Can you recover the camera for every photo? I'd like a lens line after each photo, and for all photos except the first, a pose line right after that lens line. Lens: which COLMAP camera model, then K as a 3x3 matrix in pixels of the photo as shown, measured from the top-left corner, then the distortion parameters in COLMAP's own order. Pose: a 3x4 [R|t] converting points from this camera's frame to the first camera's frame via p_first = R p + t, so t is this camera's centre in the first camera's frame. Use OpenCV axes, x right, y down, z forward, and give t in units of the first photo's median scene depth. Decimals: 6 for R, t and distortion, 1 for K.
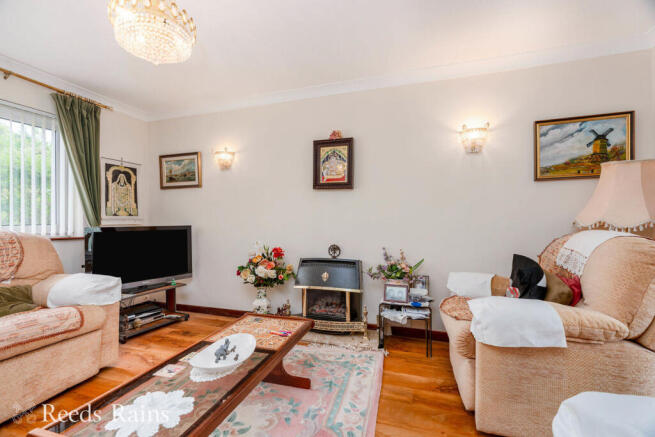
lens RADIAL K [[296.3, 0, 327.5], [0, 296.3, 218.5], [0, 0, 1]] dist [0.001413, 0.000335]
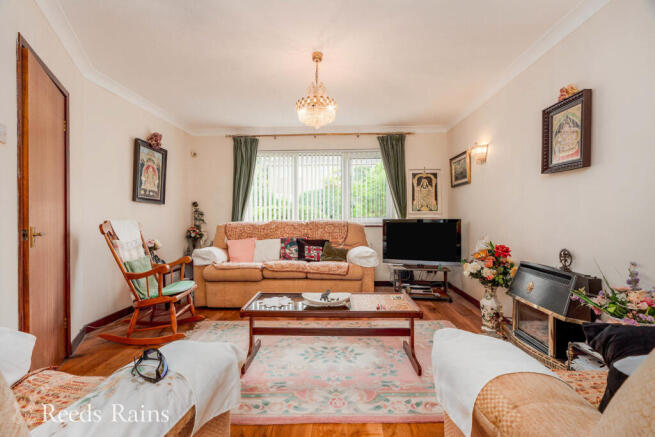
lens RADIAL K [[296.3, 0, 327.5], [0, 296.3, 218.5], [0, 0, 1]] dist [0.001413, 0.000335]
pose [[0.279080, 0.014457, -0.960159, 0.489591], [0.007680, 0.999821, 0.017287, -0.001434], [0.960237, -0.012198, 0.278919, 0.232531]]
